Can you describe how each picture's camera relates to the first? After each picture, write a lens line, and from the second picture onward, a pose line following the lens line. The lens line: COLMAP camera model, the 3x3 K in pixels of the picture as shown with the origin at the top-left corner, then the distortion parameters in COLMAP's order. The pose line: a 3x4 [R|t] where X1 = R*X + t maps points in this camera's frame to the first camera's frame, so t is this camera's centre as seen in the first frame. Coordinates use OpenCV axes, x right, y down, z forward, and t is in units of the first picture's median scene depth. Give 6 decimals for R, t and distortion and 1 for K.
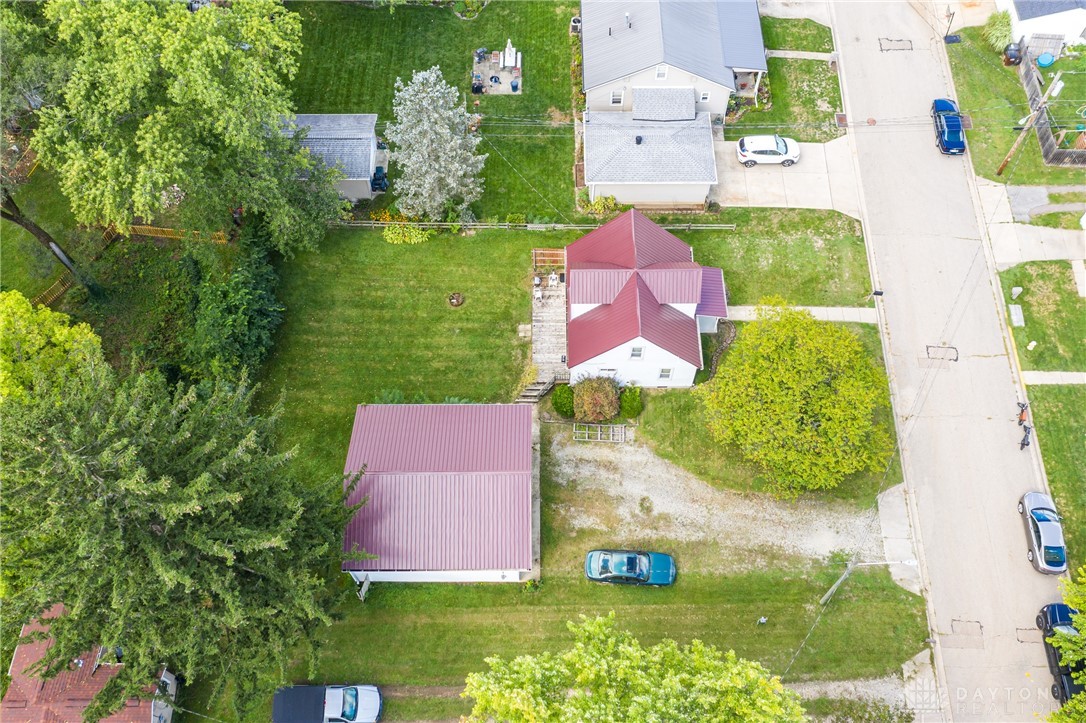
lens RADIAL K [[933.1, 0, 537.2], [0, 933.1, 363.0], [0, 0, 1]] dist [-0.017447, 0.014860]
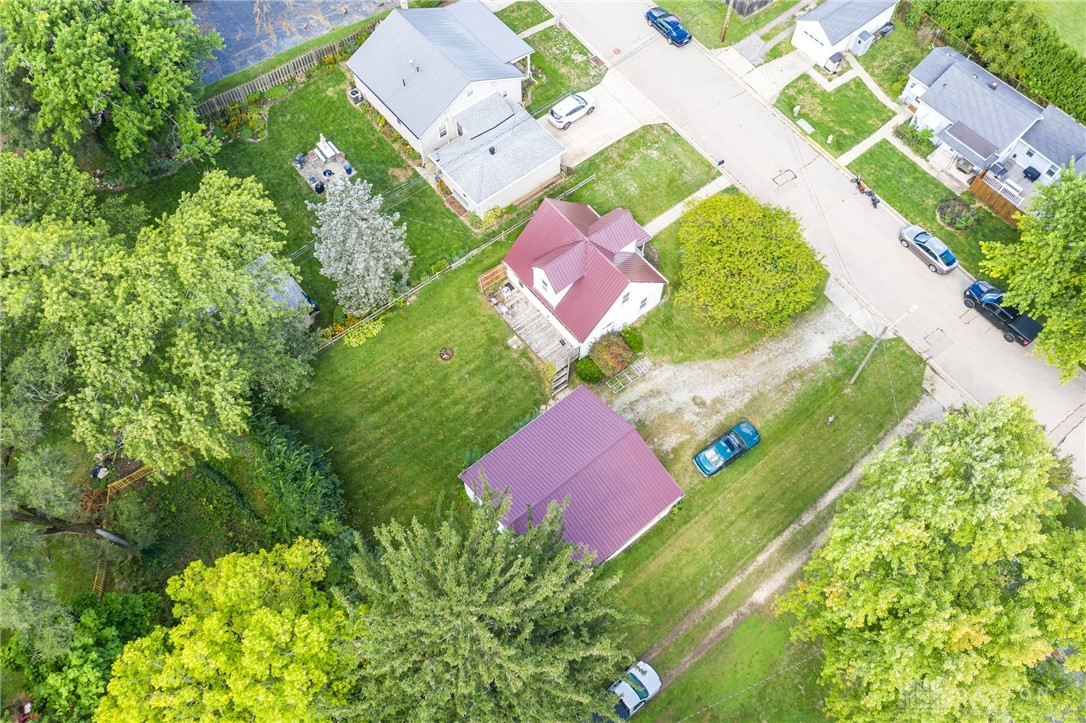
lens RADIAL K [[810.8, 0, 540.0], [0, 810.8, 380.6], [0, 0, 1]] dist [-0.013262, 0.005251]
pose [[0.777997, -0.558320, 0.288096, -0.295688], [0.550634, 0.826753, 0.115242, -0.092289], [-0.302527, 0.068977, 0.950642, 0.066926]]
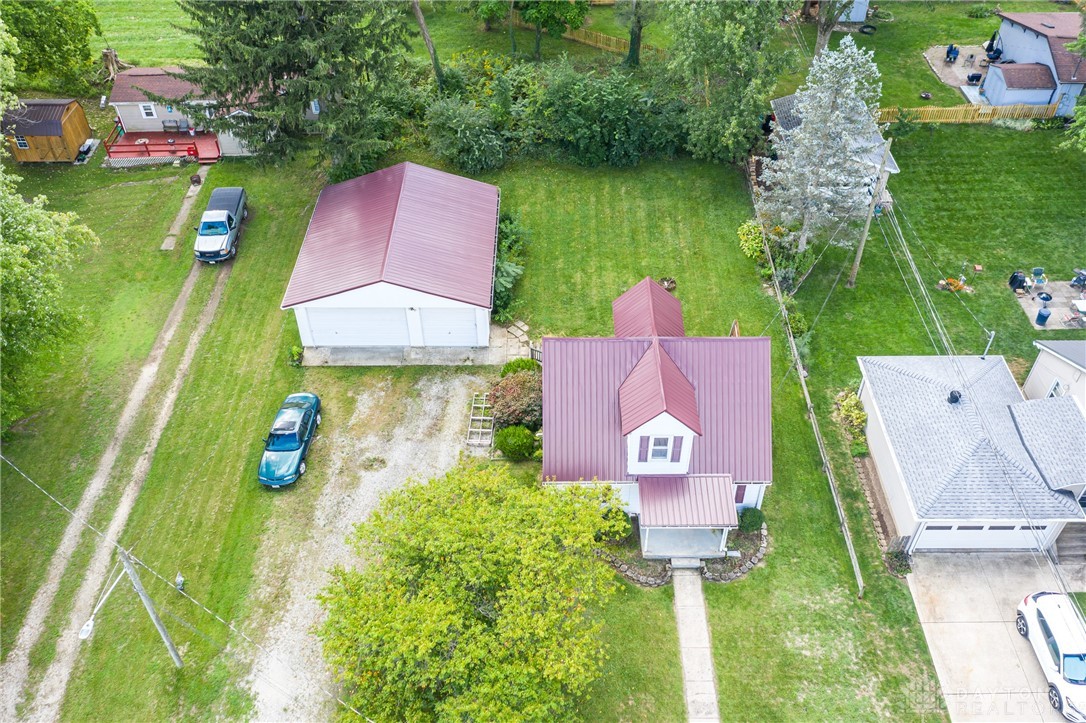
lens RADIAL K [[891.3, 0, 546.3], [0, 891.3, 357.1], [0, 0, 1]] dist [-0.017360, 0.009460]
pose [[-0.000825, 0.697544, -0.716541, 0.518529], [-0.873946, 0.347752, 0.339539, -0.219785], [0.486022, 0.626499, 0.609329, 0.524049]]
